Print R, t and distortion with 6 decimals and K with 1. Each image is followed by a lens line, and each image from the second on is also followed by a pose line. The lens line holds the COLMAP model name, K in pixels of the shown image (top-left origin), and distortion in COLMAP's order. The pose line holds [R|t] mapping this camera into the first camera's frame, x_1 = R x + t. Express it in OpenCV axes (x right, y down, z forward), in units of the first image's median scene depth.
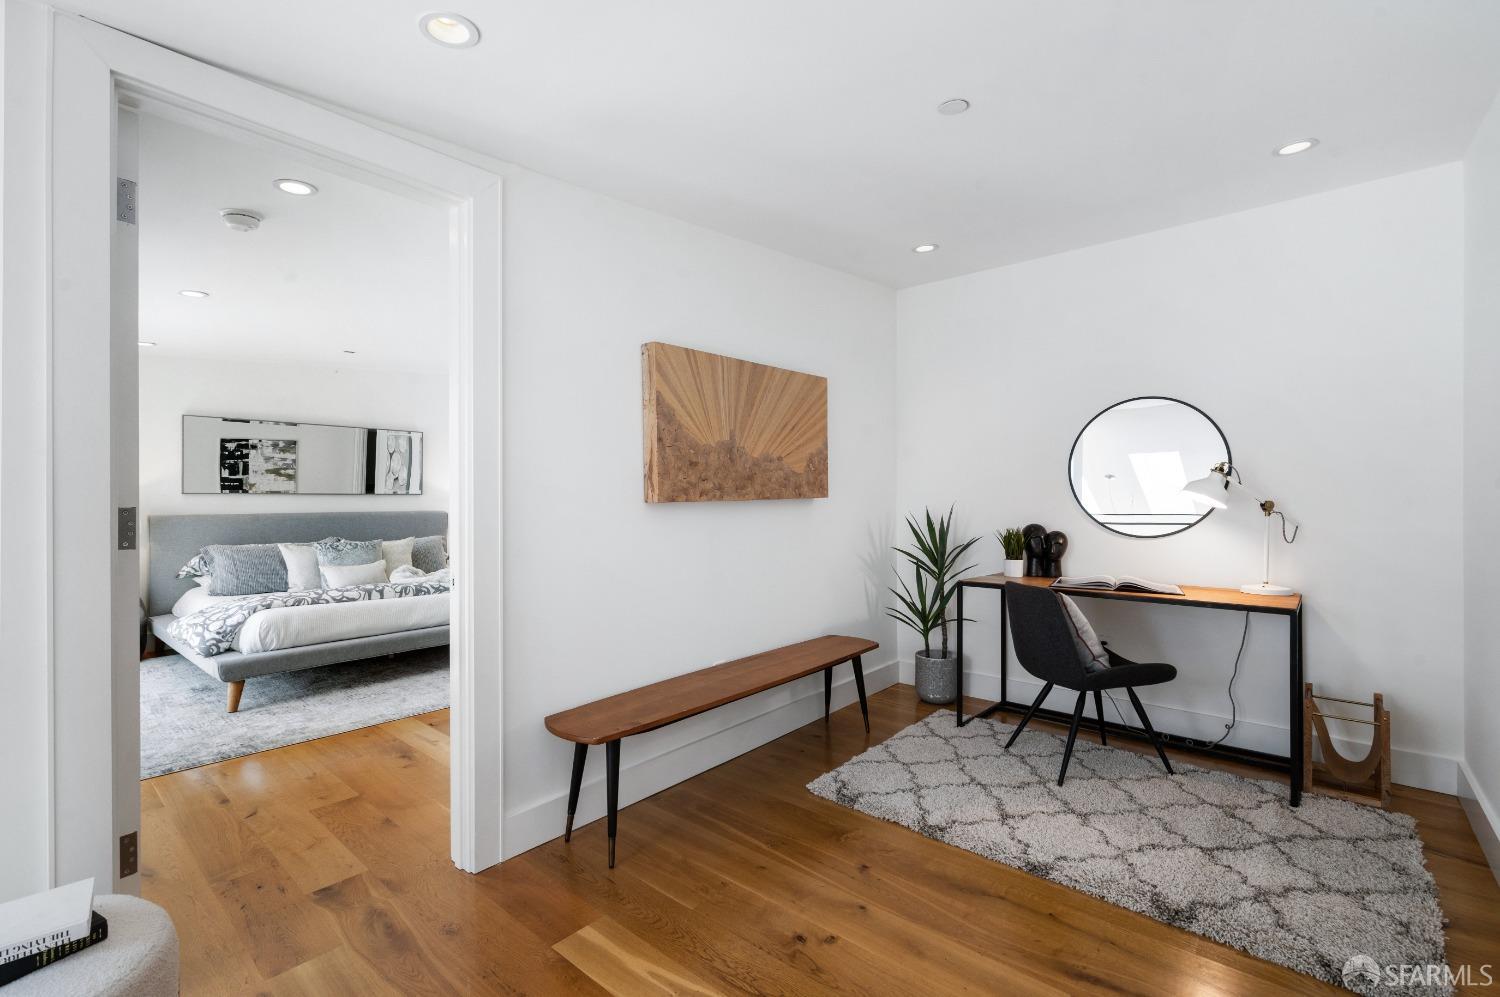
lens RADIAL K [[659.8, 0, 750.7], [0, 659.8, 504.1], [0, 0, 1]] dist [0.004245, 0.000071]
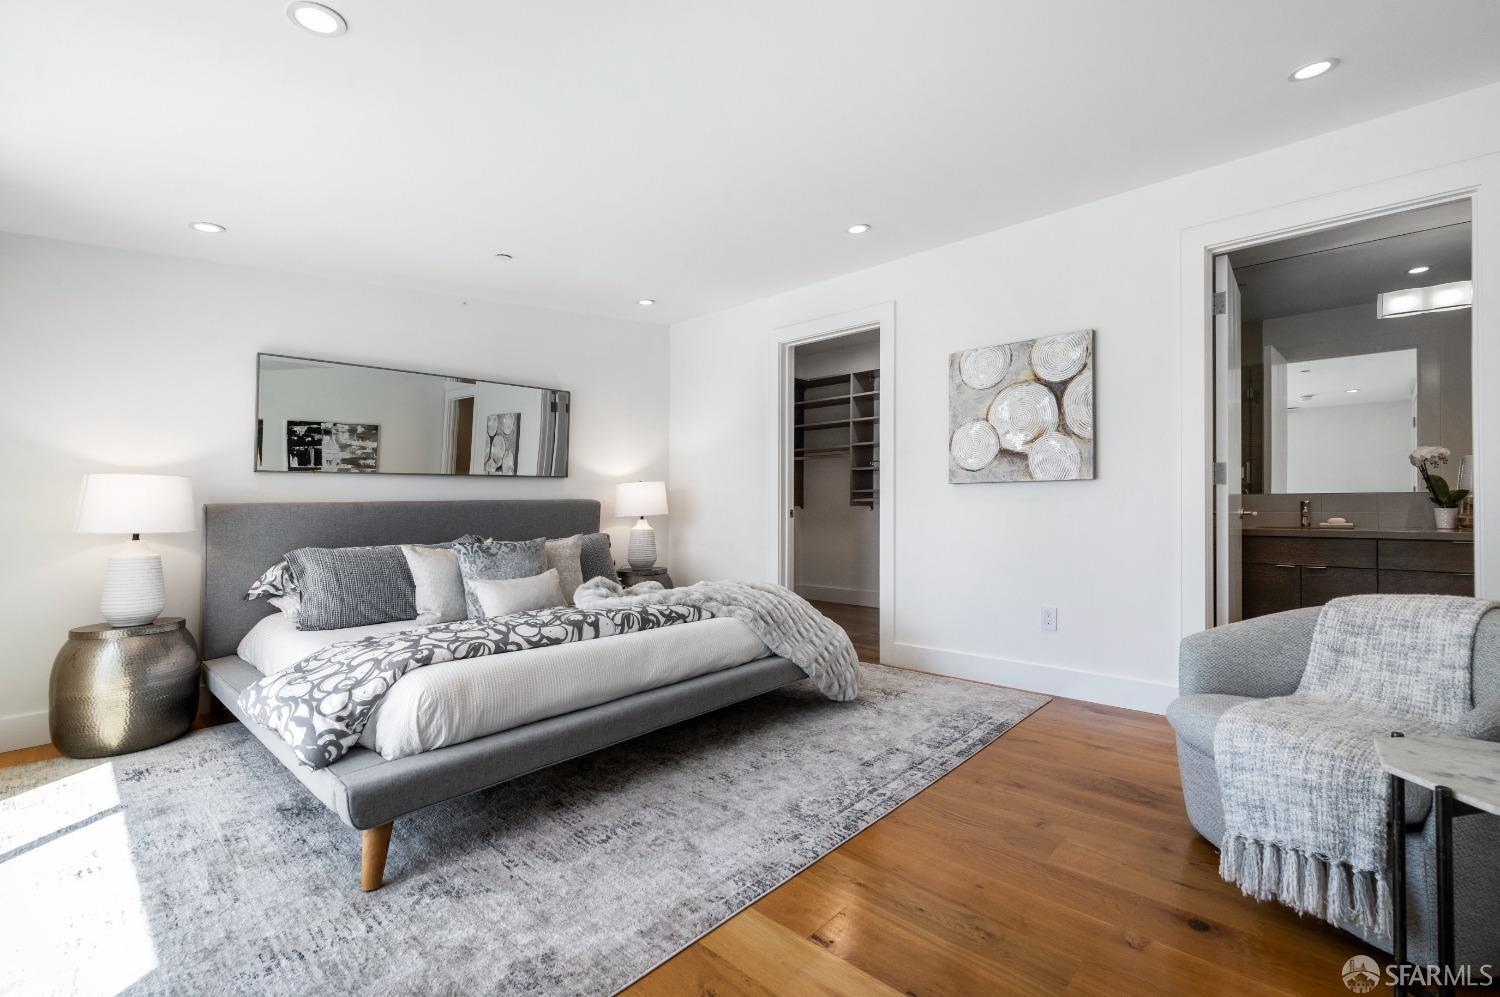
lens RADIAL K [[645.8, 0, 750.4], [0, 645.8, 491.8], [0, 0, 1]] dist [-0.001845, 0.000132]
pose [[0.999435, -0.012854, -0.031044, -0.378052], [0.011932, 0.999487, -0.029725, 0.032643], [0.031411, 0.029338, 0.999076, 0.409869]]
